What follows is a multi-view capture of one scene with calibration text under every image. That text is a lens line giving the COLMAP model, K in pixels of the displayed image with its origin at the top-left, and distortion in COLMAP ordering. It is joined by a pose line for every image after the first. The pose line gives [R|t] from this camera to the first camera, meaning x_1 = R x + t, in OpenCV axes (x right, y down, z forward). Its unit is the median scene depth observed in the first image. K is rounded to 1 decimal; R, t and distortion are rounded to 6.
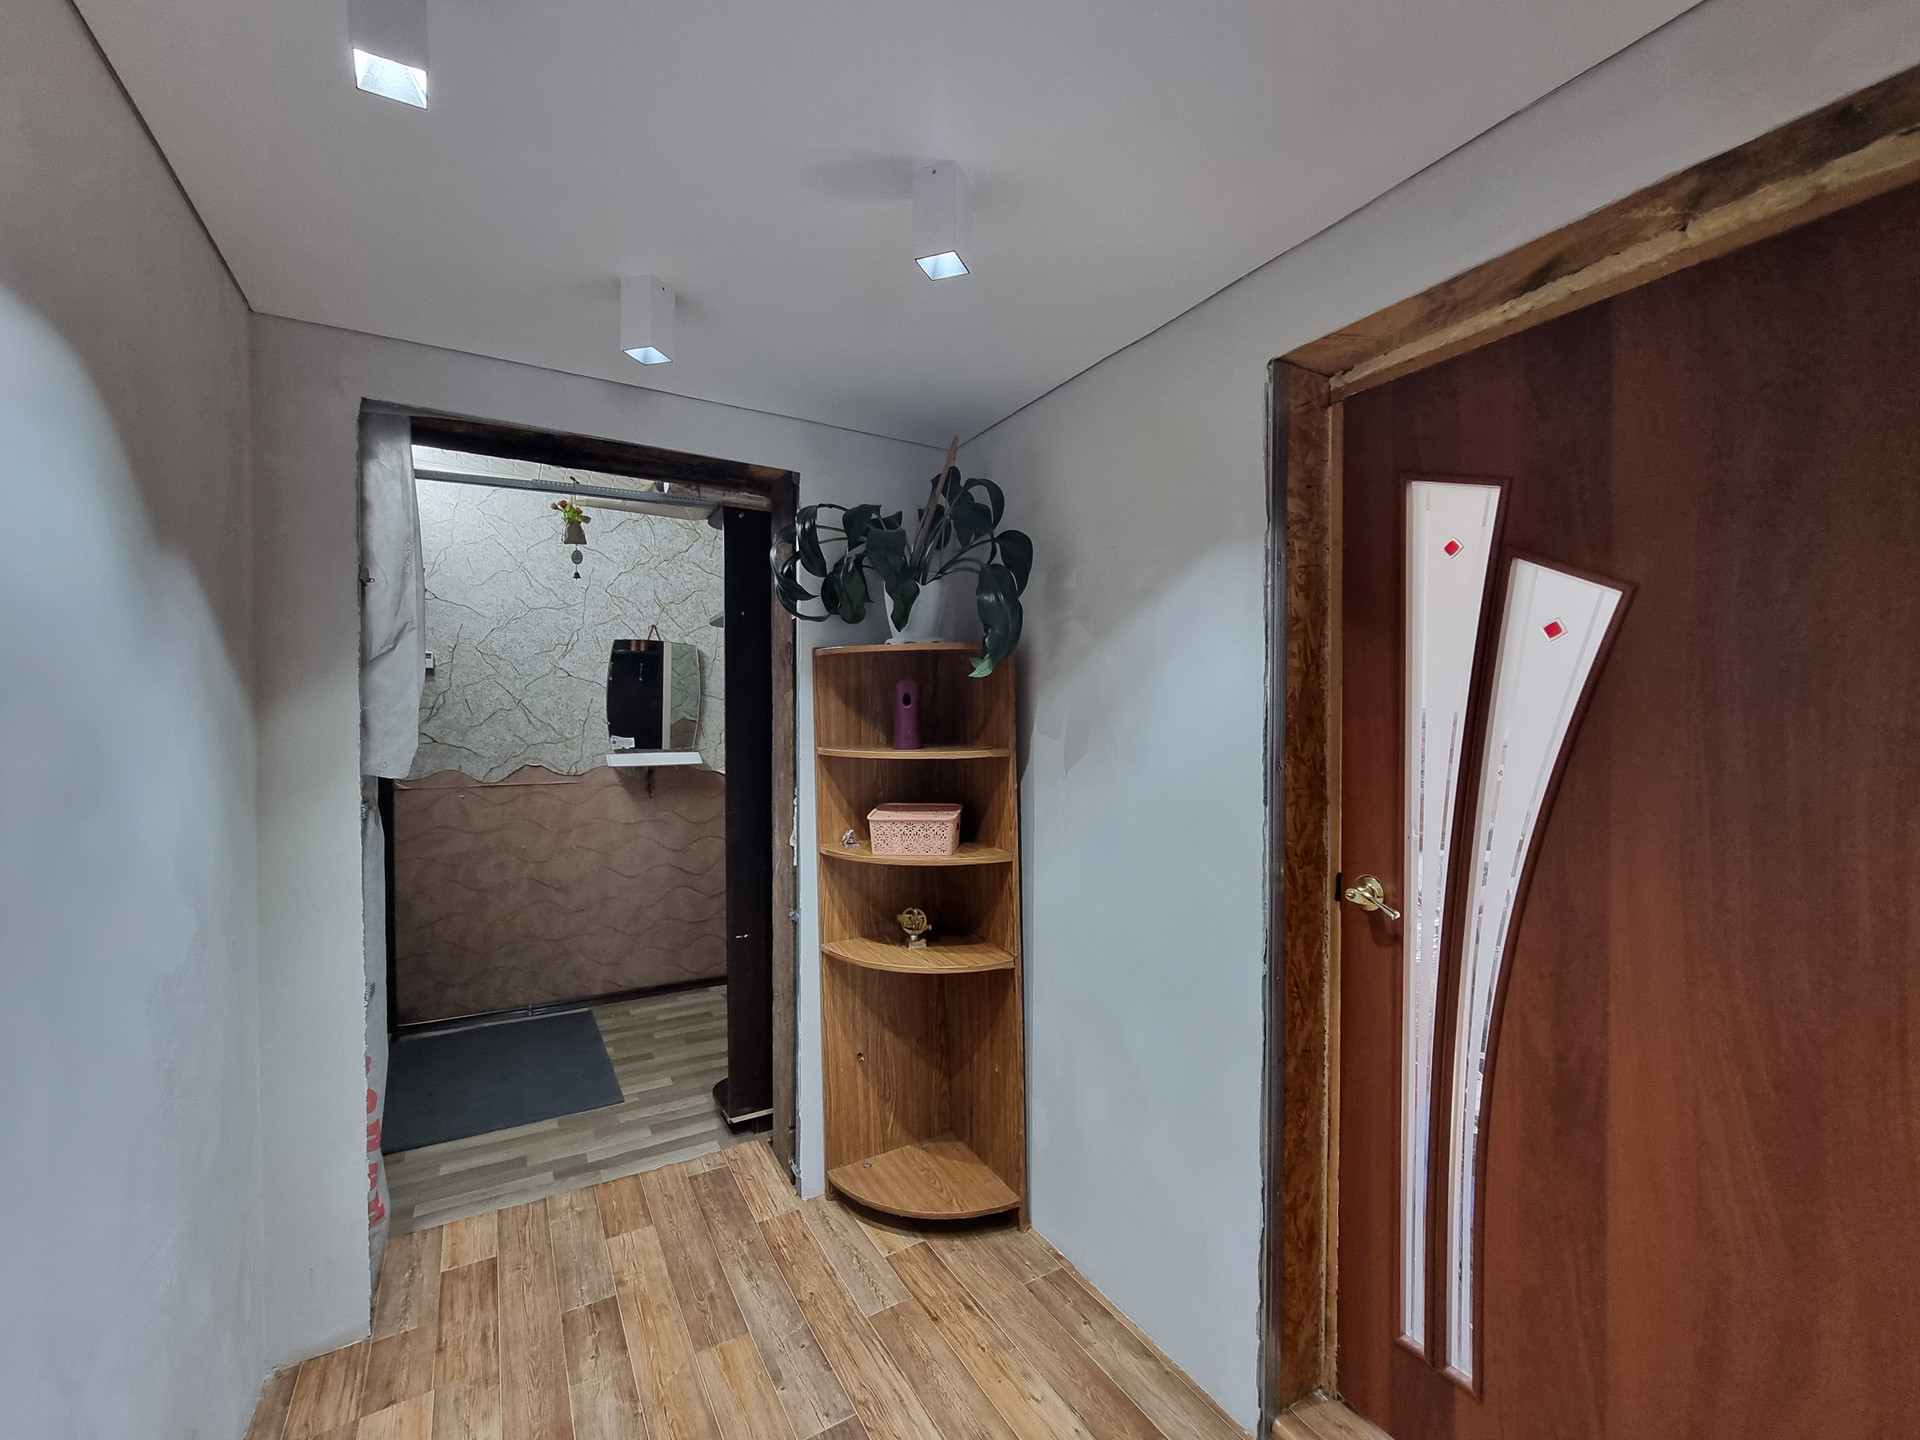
lens RADIAL K [[796.9, 0, 967.2], [0, 796.9, 731.5], [0, 0, 1]] dist [-0.007651, 0.000558]
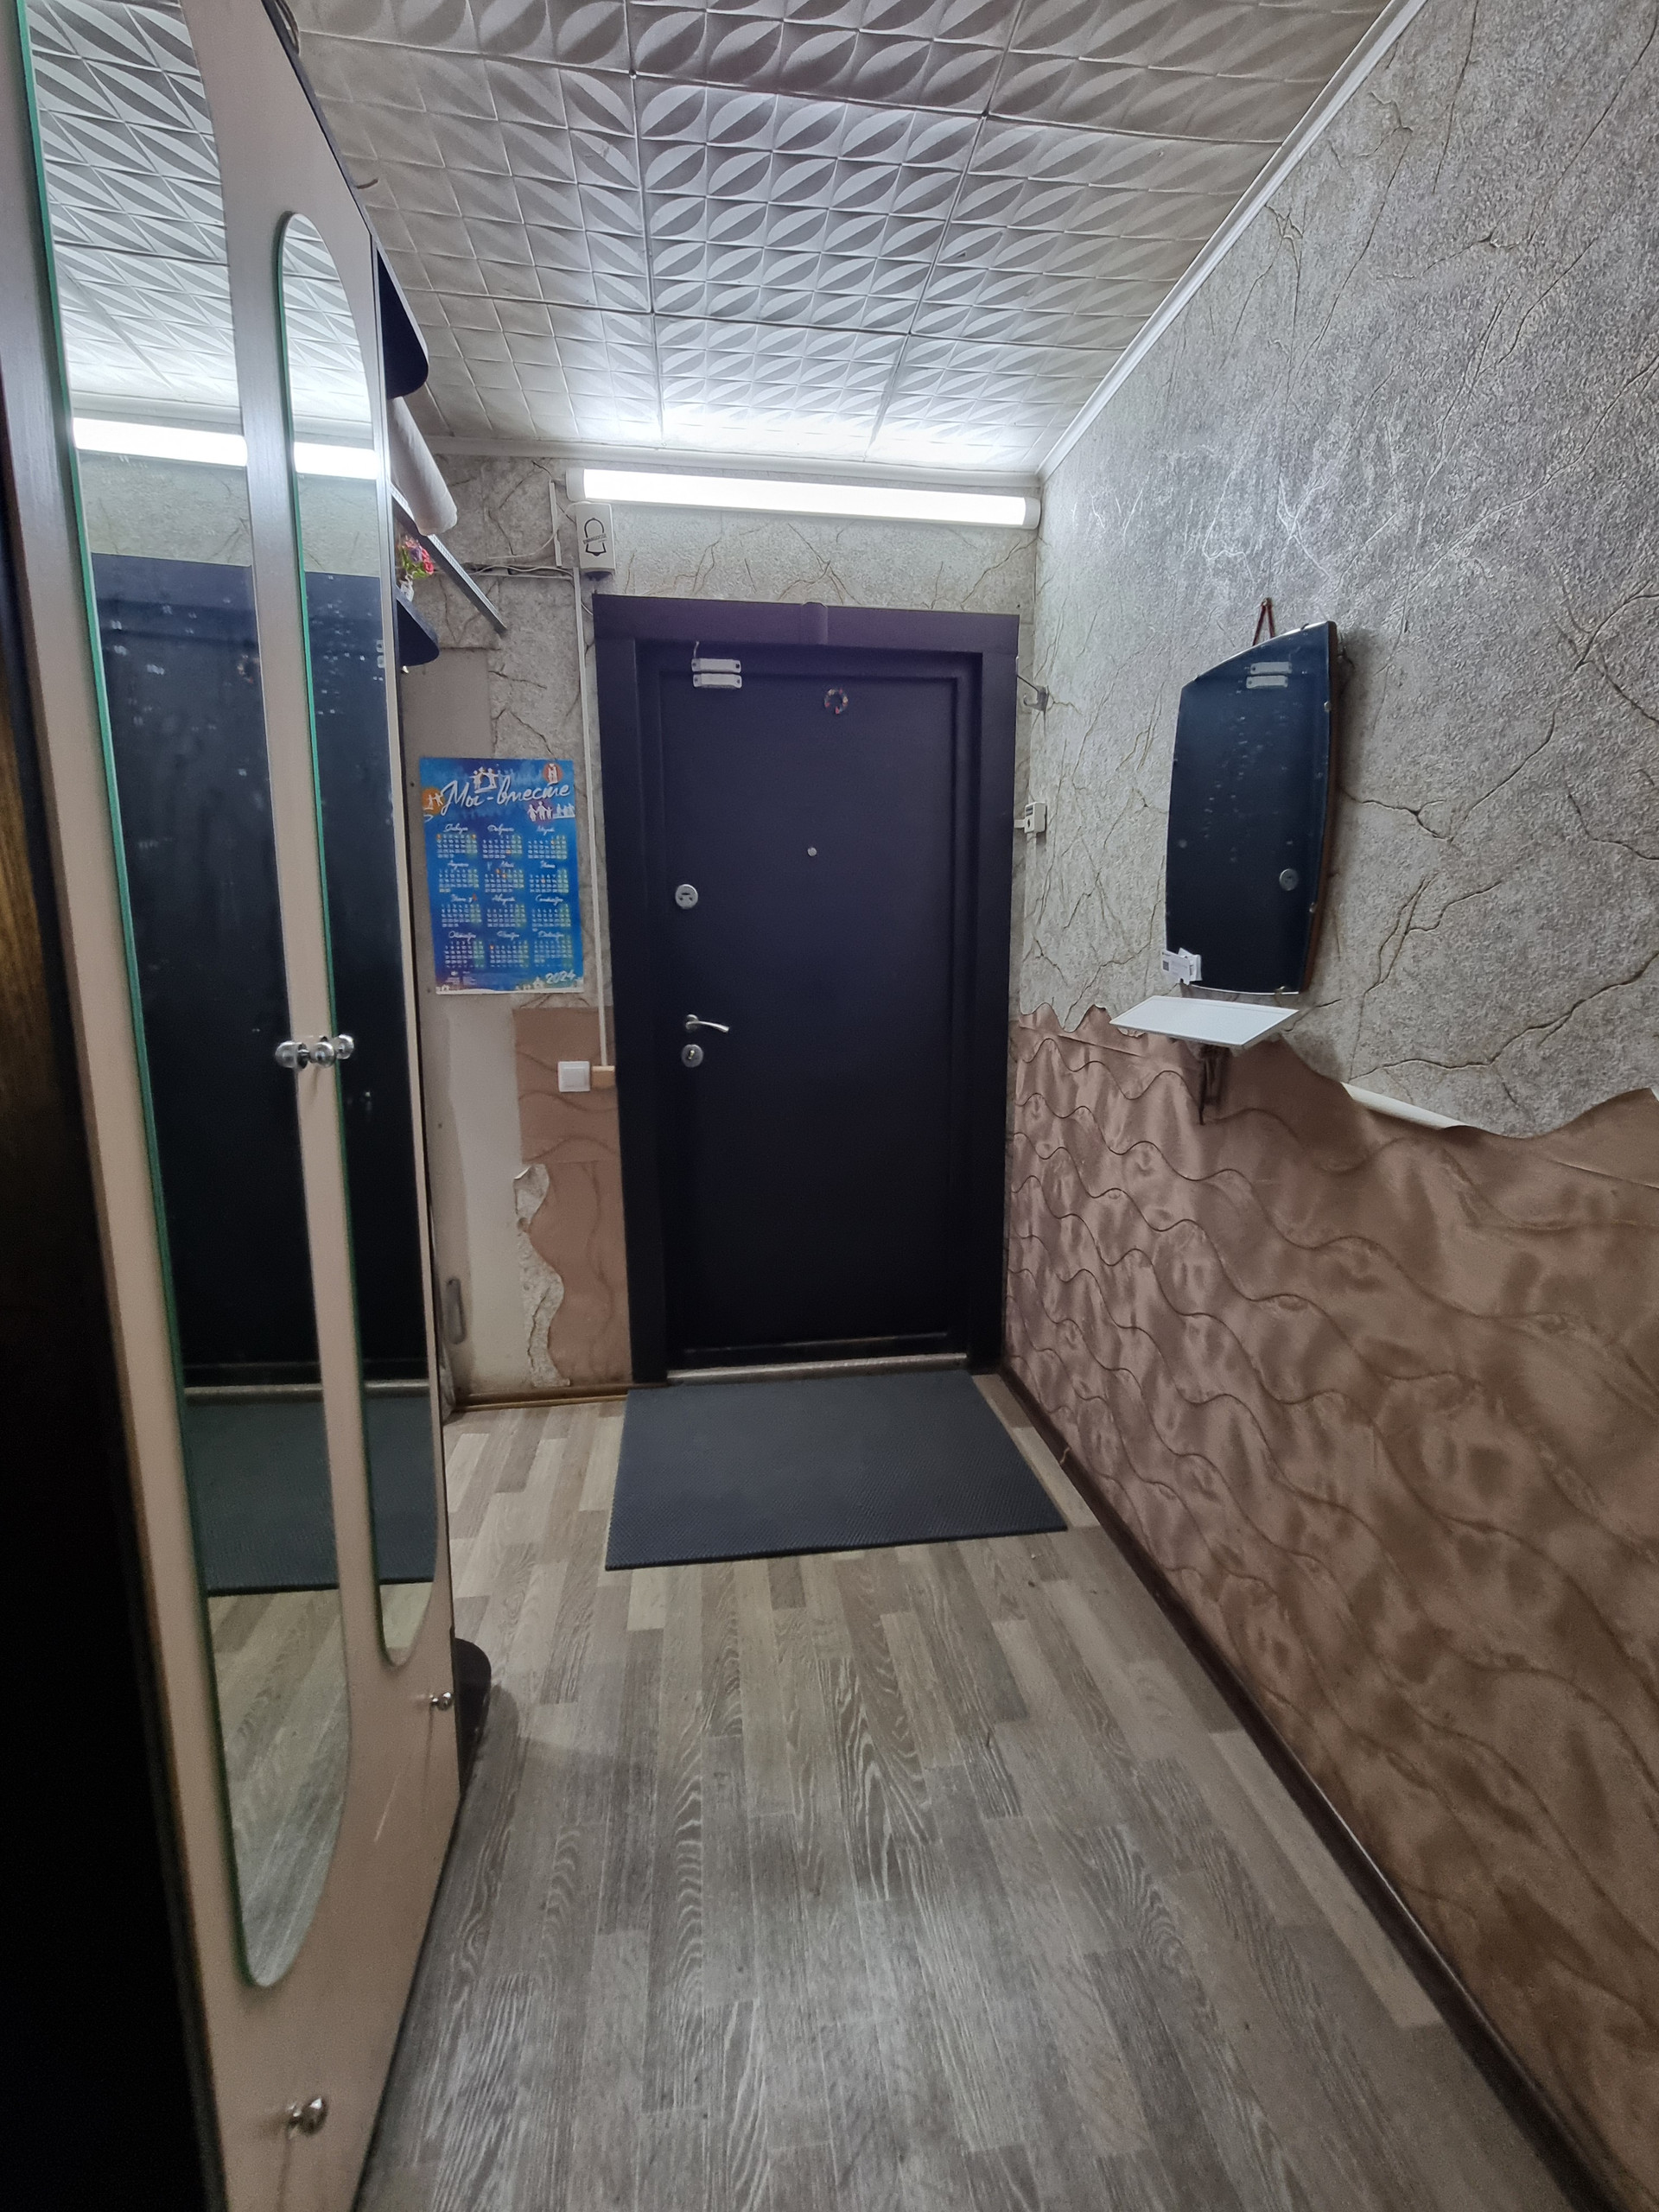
lens RADIAL K [[918.1, 0, 829.5], [0, 918.1, 1106.0], [0, 0, 1]] dist [-0.007651, 0.000558]
pose [[-0.402049, 0.160397, -0.901459, 0.041263], [-0.022276, 0.982532, 0.184757, 0.001682], [0.915347, 0.094362, -0.391453, 1.082590]]
